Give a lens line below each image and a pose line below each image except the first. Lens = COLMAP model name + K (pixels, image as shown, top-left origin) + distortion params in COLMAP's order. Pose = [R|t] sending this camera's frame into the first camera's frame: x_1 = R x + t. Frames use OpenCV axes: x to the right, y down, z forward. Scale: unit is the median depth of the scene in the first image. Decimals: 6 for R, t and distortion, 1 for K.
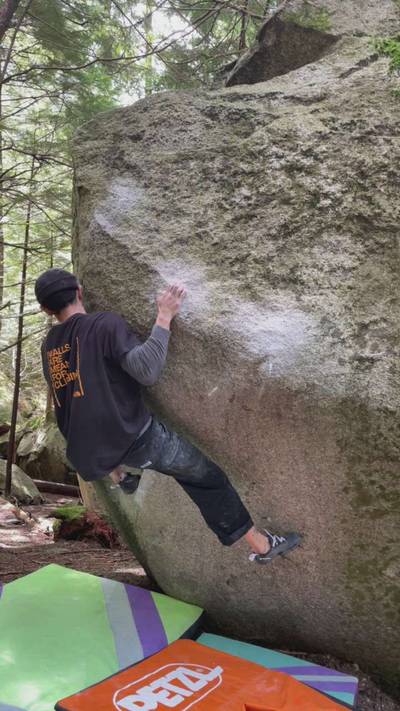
lens RADIAL K [[592.2, 0, 190.6], [0, 592.2, 363.3], [0, 0, 1]] dist [0.078364, -0.113771]
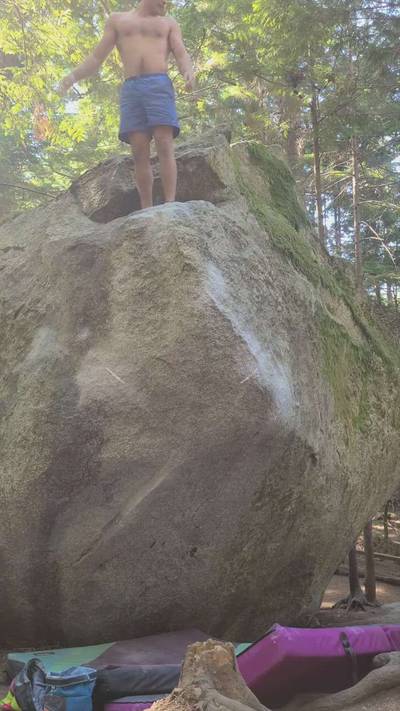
lens RADIAL K [[637.5, 0, 201.8], [0, 637.5, 360.9], [0, 0, 1]] dist [0.032446, 0.004618]
pose [[0.469073, 0.062496, 0.880945, -1.334358], [-0.007892, 0.997750, -0.066580, -0.013486], [-0.883124, 0.024278, 0.468511, 0.384289]]
